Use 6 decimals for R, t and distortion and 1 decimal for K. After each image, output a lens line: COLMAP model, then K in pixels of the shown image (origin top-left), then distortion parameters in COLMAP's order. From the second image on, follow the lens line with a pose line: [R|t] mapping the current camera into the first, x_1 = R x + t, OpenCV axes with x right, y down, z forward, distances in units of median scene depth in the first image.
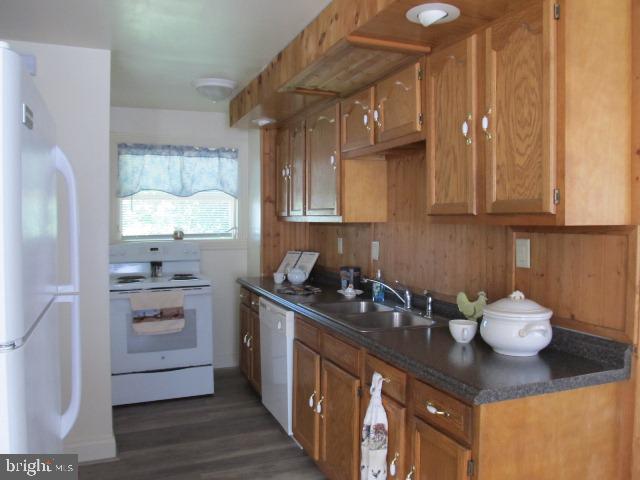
lens RADIAL K [[529.9, 0, 319.4], [0, 529.9, 238.6], [0, 0, 1]] dist [-0.020725, -0.003341]
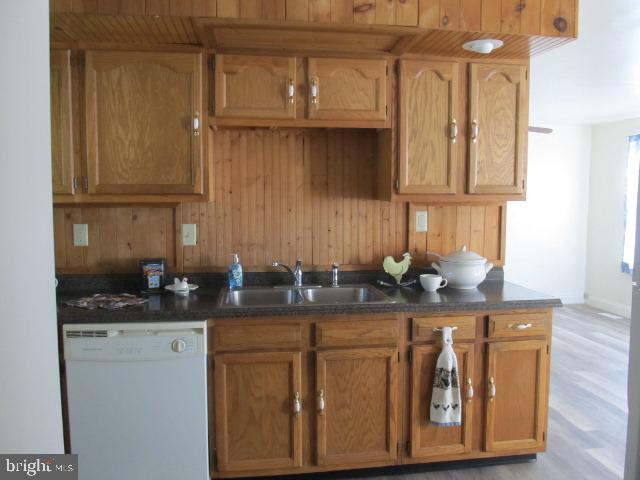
lens RADIAL K [[529.9, 0, 319.3], [0, 529.9, 239.6], [0, 0, 1]] dist [-0.020725, -0.003341]
pose [[0.214812, -0.086492, 0.972818, -1.064981], [0.035723, 0.996100, 0.080674, -0.048547], [-0.976002, 0.017422, 0.217064, 0.982373]]
